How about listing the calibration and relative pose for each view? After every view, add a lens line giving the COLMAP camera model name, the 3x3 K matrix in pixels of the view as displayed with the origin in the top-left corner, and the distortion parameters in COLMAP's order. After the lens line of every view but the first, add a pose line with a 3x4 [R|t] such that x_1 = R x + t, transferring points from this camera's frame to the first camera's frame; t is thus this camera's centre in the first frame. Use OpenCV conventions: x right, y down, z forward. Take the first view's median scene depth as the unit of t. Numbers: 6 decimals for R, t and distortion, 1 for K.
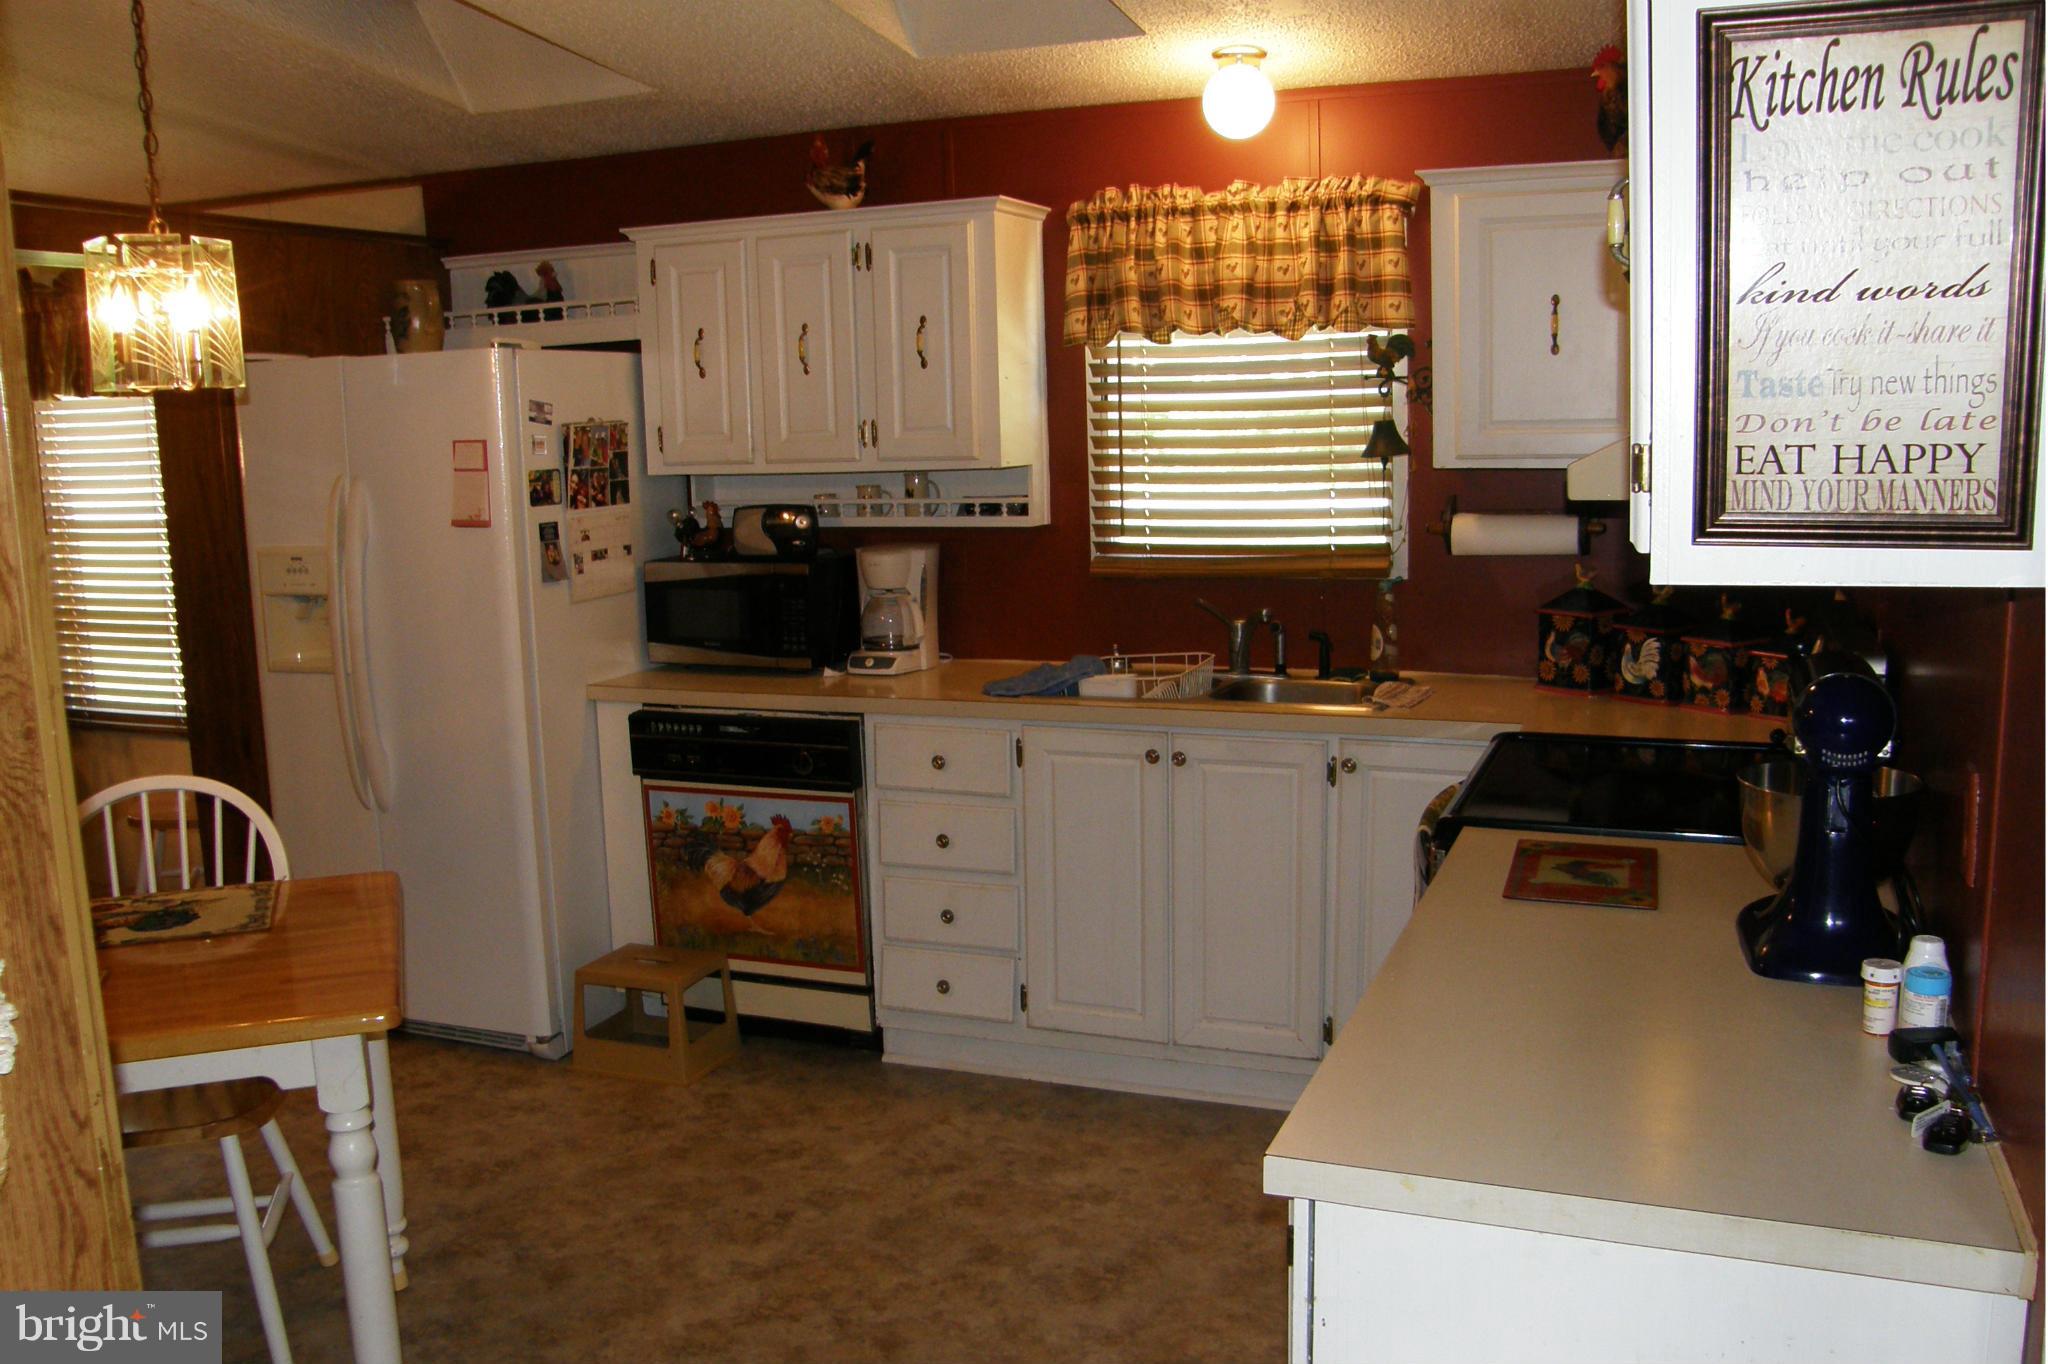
lens RADIAL K [[1754.4, 0, 1031.6], [0, 1754.4, 708.7], [0, 0, 1]] dist [-0.167537, 0.143675]
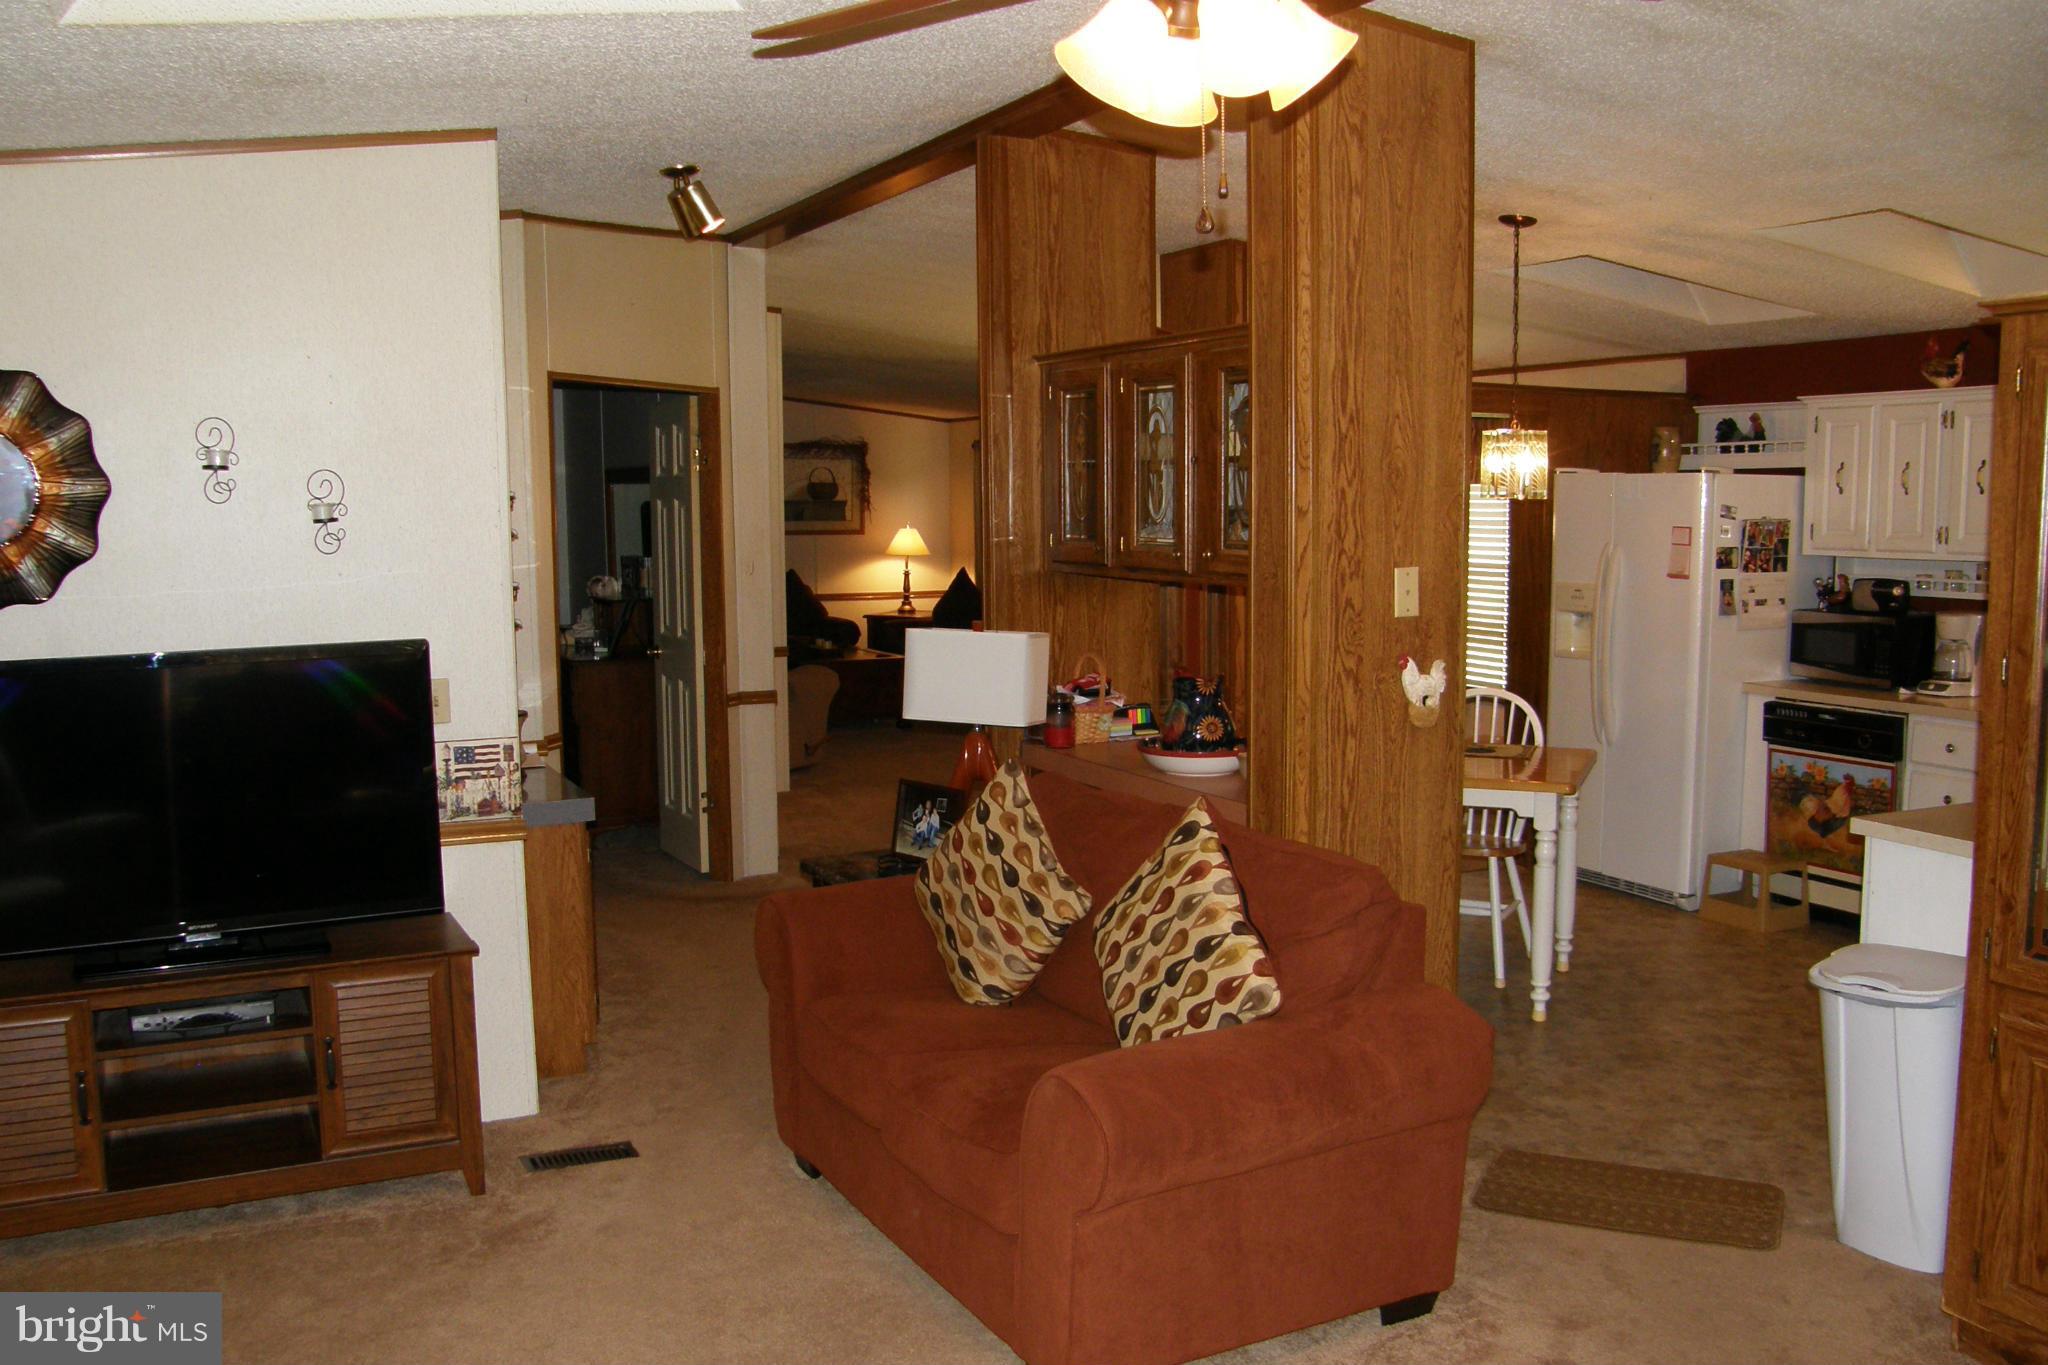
lens RADIAL K [[1779.7, 0, 1021.3], [0, 1779.7, 706.1], [0, 0, 1]] dist [-0.159714, 0.139944]
pose [[0.733855, 0.101703, -0.671649, 0.343402], [-0.129995, 0.991482, 0.008099, 0.083748], [0.666752, 0.081368, 0.740825, -0.645514]]
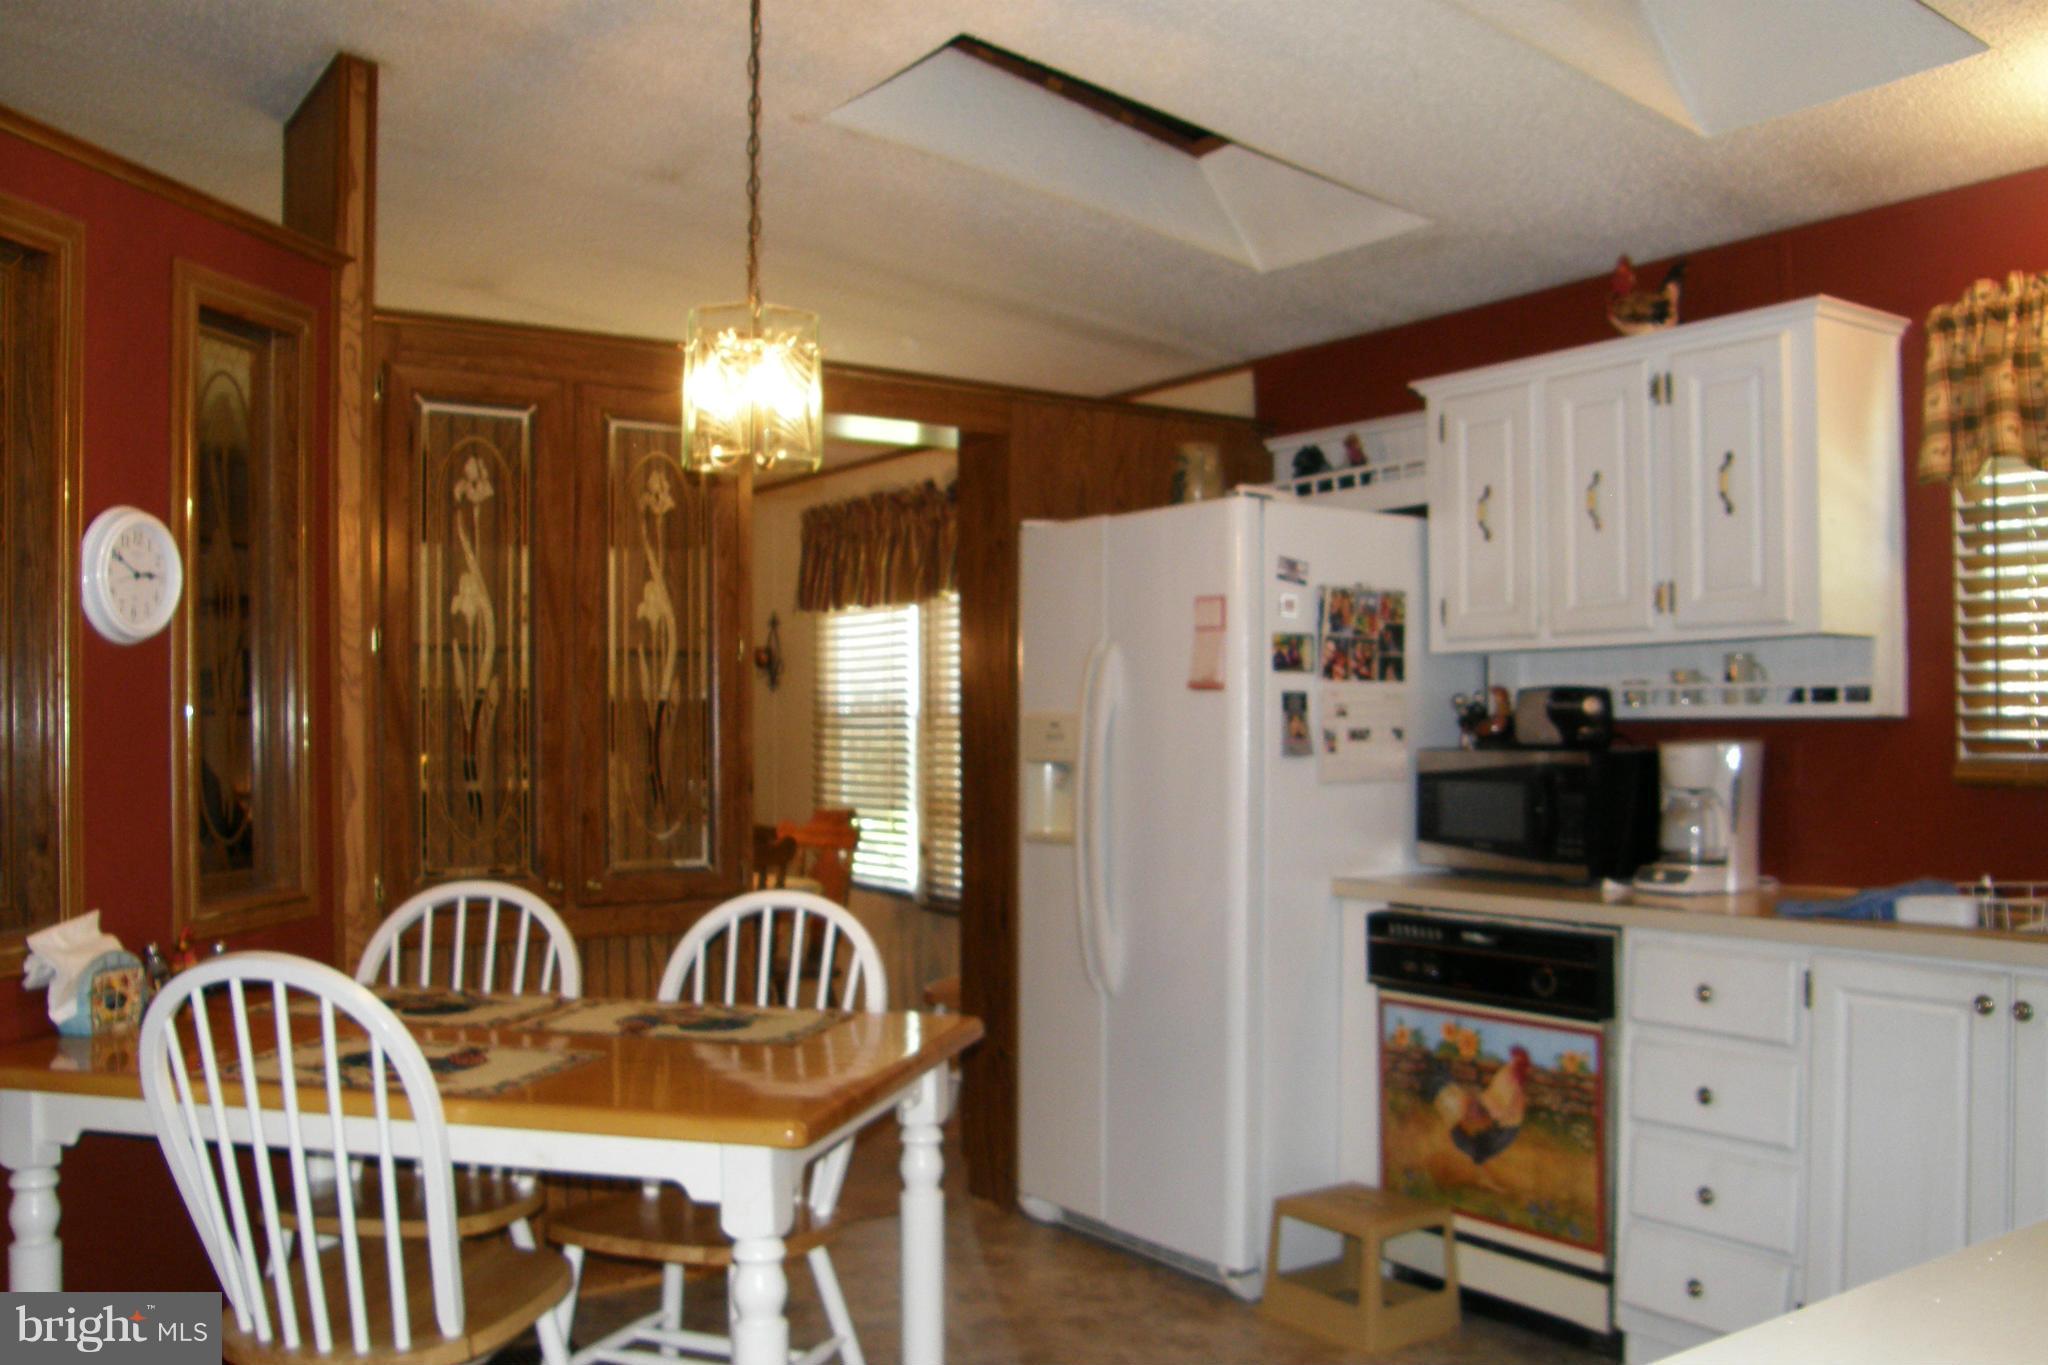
lens RADIAL K [[1754.4, 0, 1031.6], [0, 1754.4, 709.2], [0, 0, 1]] dist [-0.167537, 0.143675]
pose [[0.827707, 0.016387, -0.560922, 0.118502], [-0.113480, 0.983810, -0.138712, 0.043417], [0.549567, 0.178466, 0.816165, 0.178454]]
